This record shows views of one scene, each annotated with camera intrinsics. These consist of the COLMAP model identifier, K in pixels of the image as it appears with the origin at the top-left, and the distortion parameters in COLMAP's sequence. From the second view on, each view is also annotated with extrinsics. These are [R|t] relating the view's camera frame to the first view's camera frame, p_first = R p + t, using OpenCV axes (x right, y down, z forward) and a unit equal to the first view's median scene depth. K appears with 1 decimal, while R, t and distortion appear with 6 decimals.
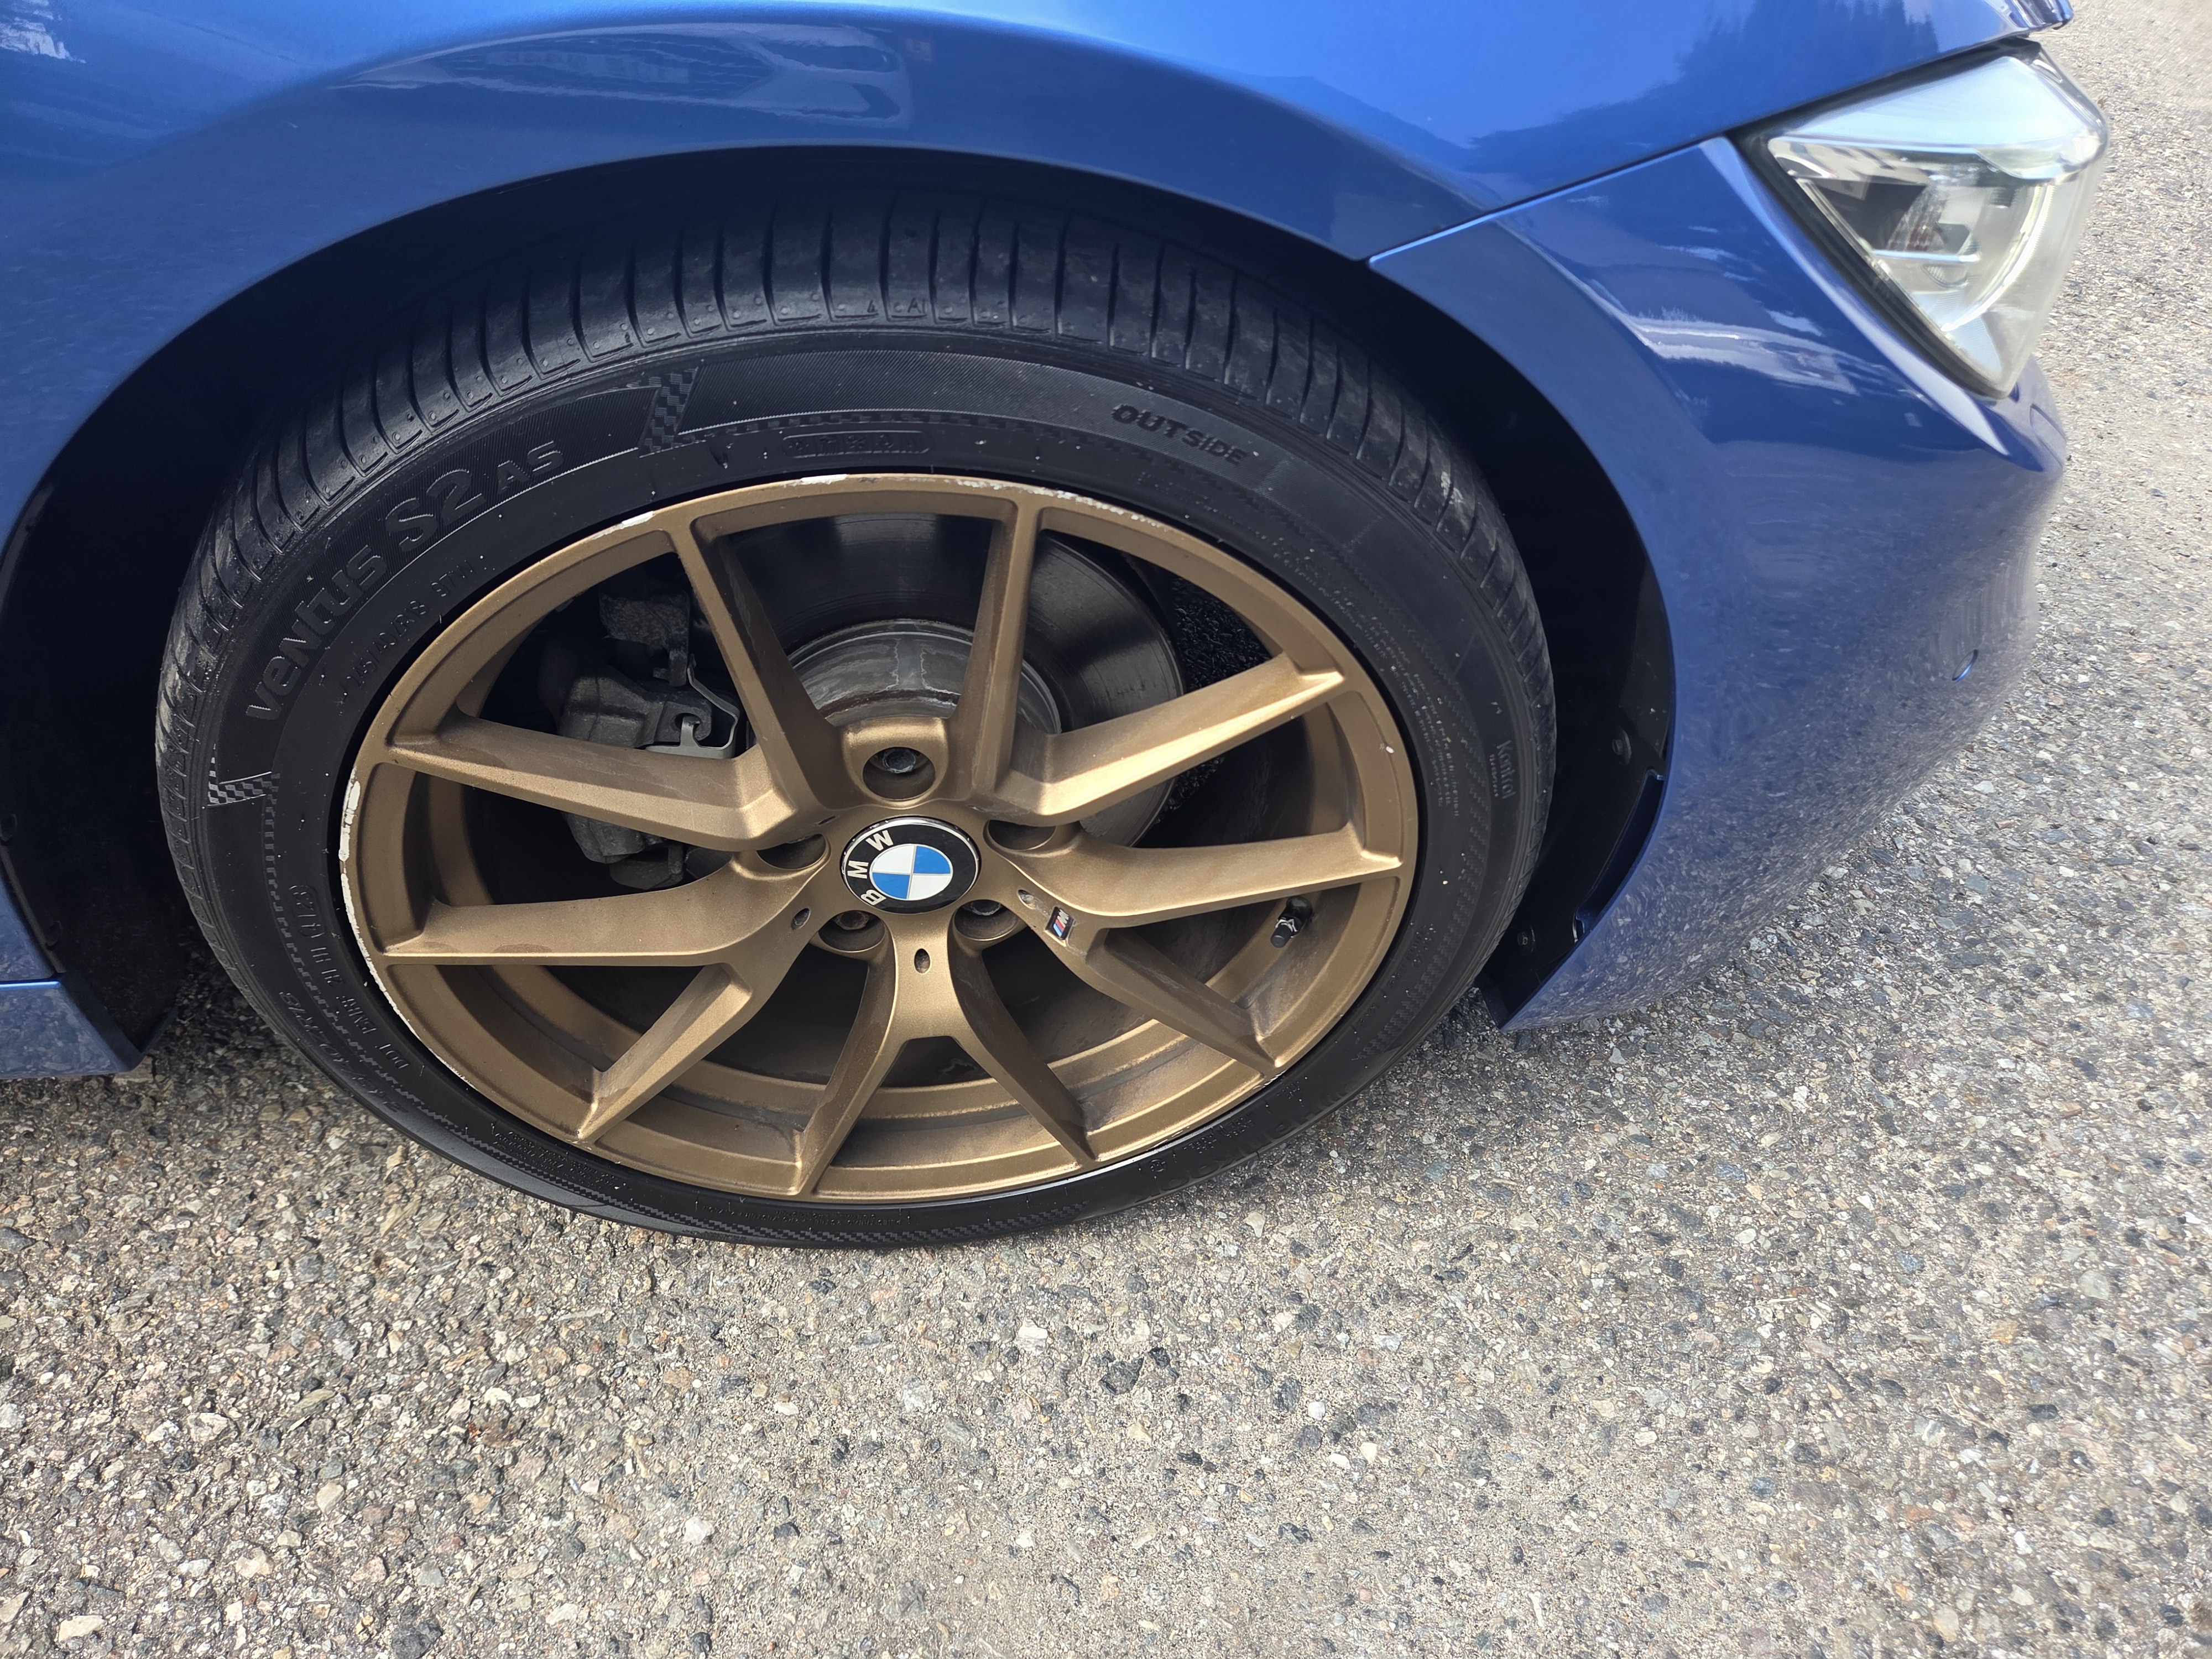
lens RADIAL K [[1518.4, 0, 1077.6], [0, 1518.4, 836.7], [0, 0, 1]] dist [0.051606, -0.050043]
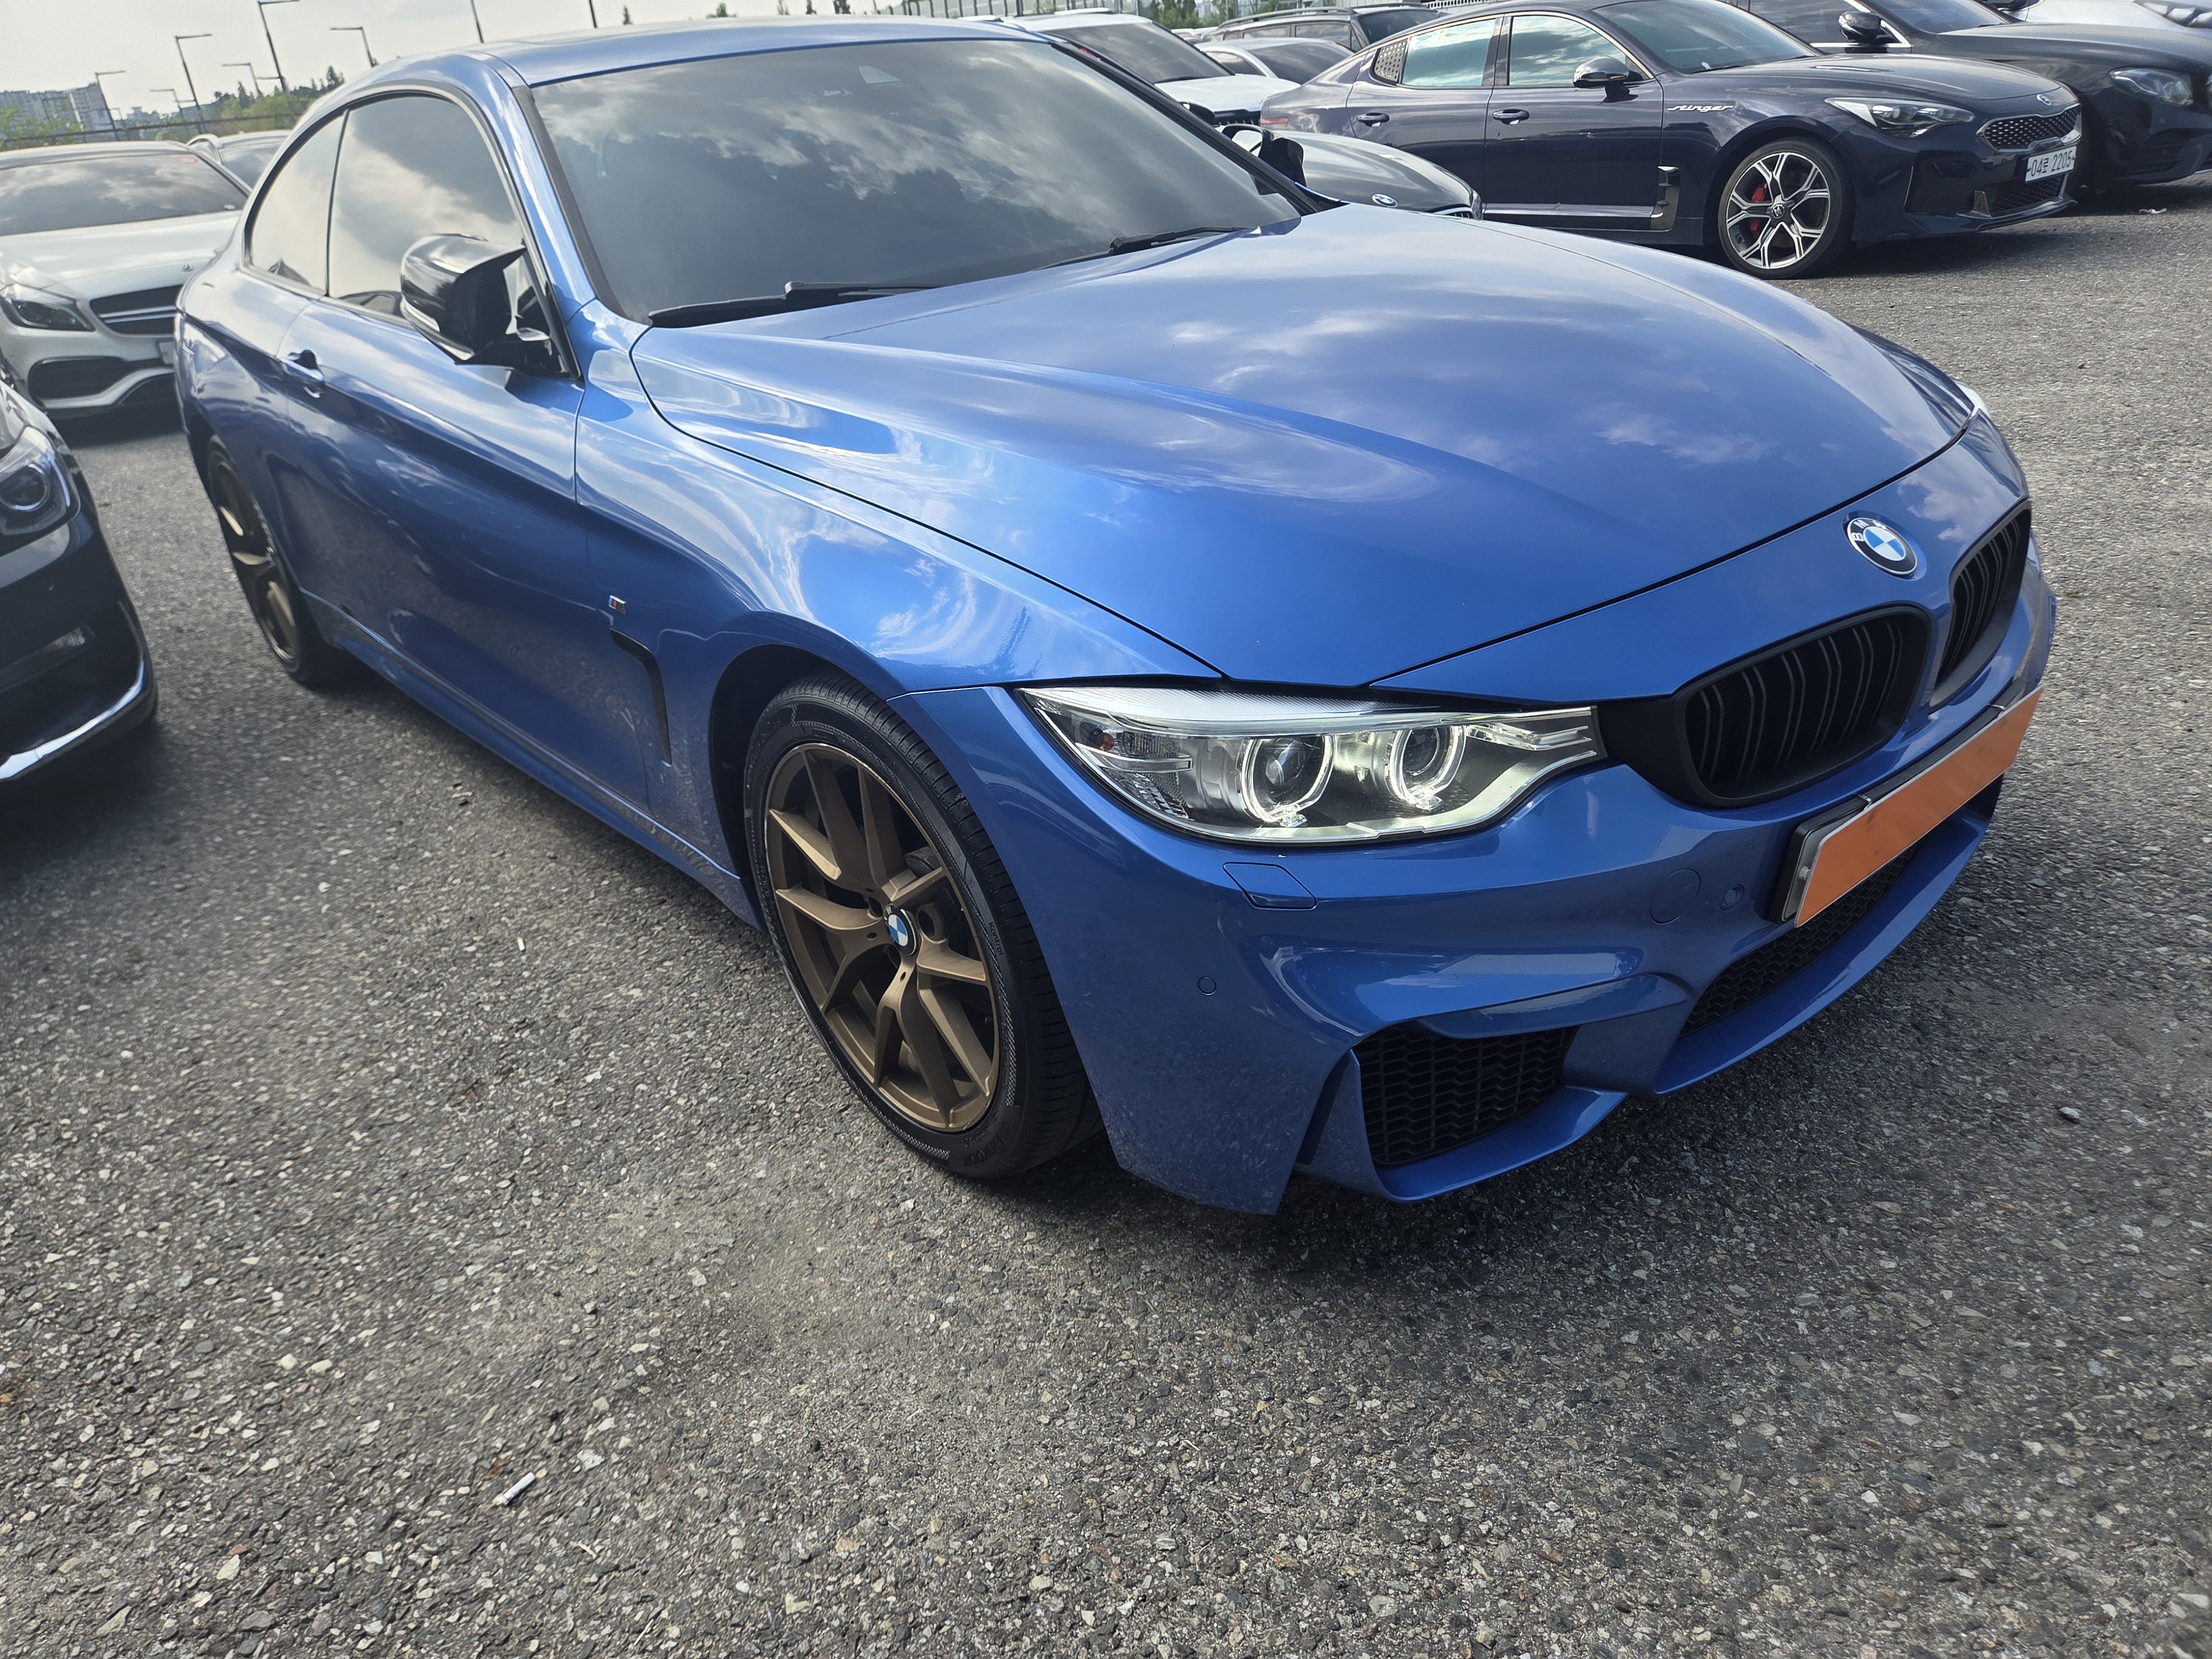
lens RADIAL K [[1518.4, 0, 1077.6], [0, 1518.4, 836.7], [0, 0, 1]] dist [0.051606, -0.050043]
pose [[0.519002, 0.211808, -0.828115, 1.866585], [-0.471509, 0.879024, -0.070678, -0.069336], [0.712963, 0.427146, 0.556084, -0.182327]]
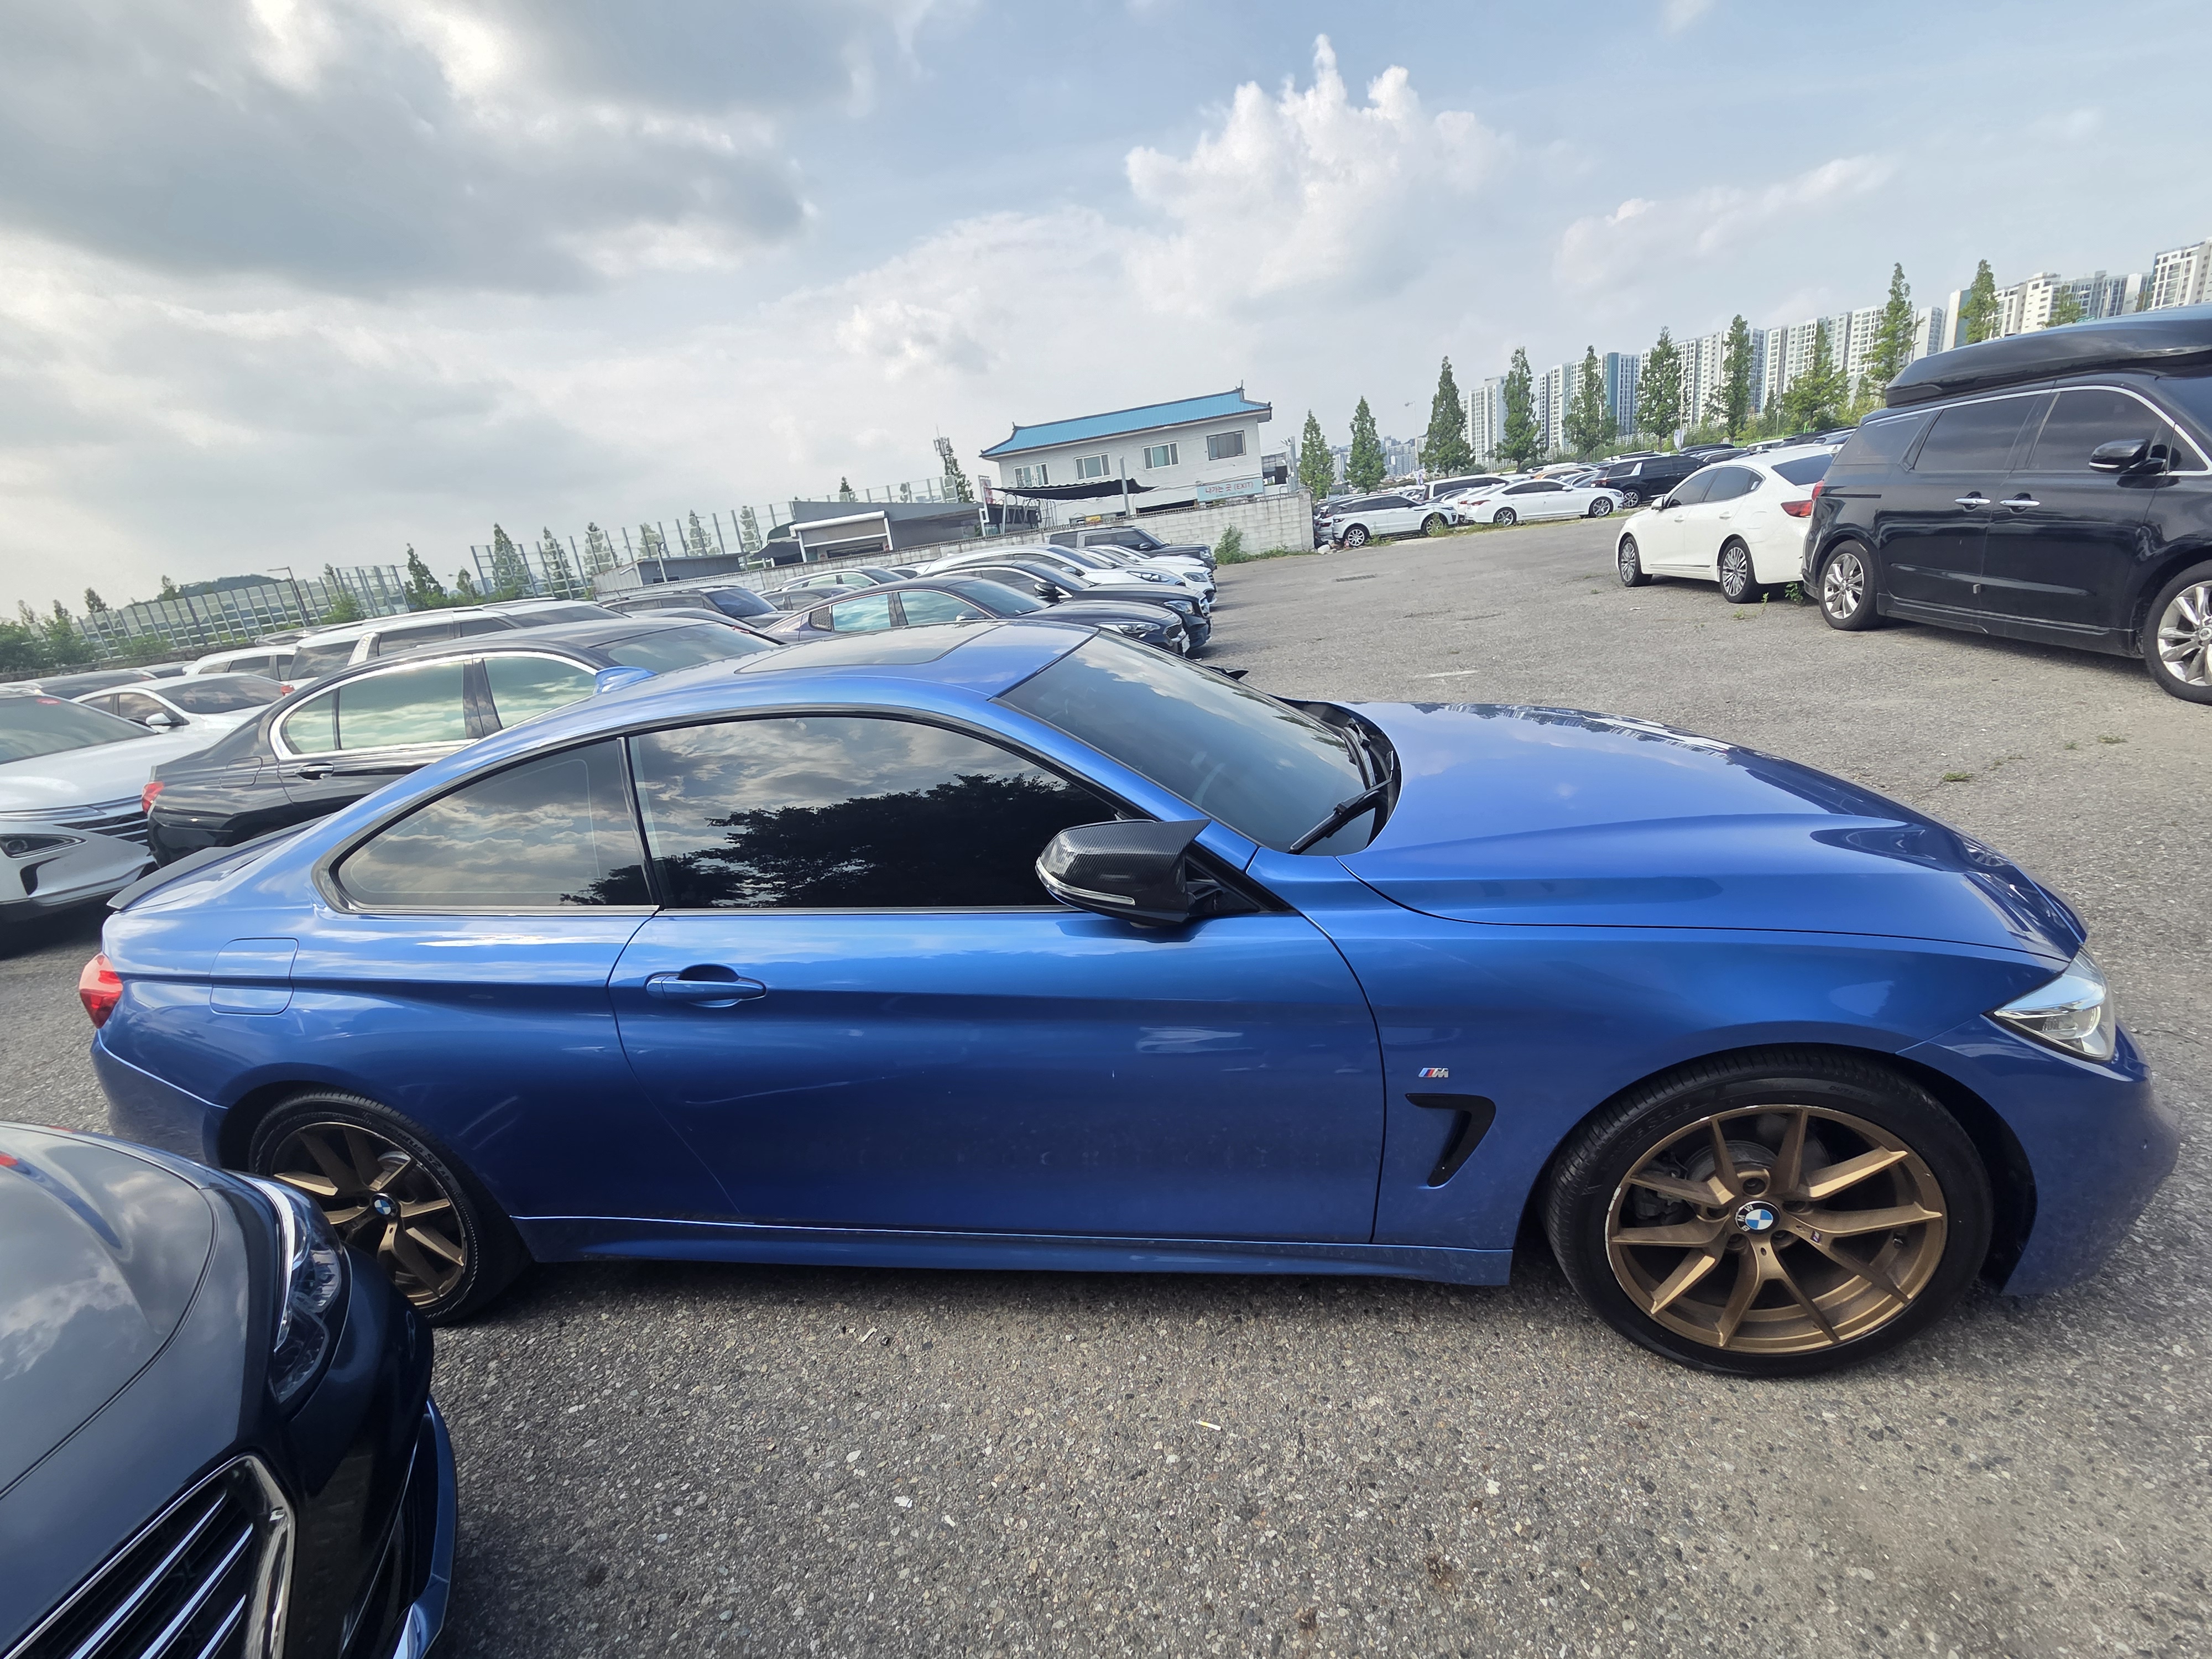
lens RADIAL K [[905.6, 0, 1116.1], [0, 905.6, 821.1], [0, 0, 1]] dist [-0.006637, 0.004104]
pose [[0.928012, -0.152971, -0.339696, -0.575290], [-0.021902, 0.887834, -0.459643, 0.178041], [0.371906, 0.433995, 0.820570, -1.435332]]
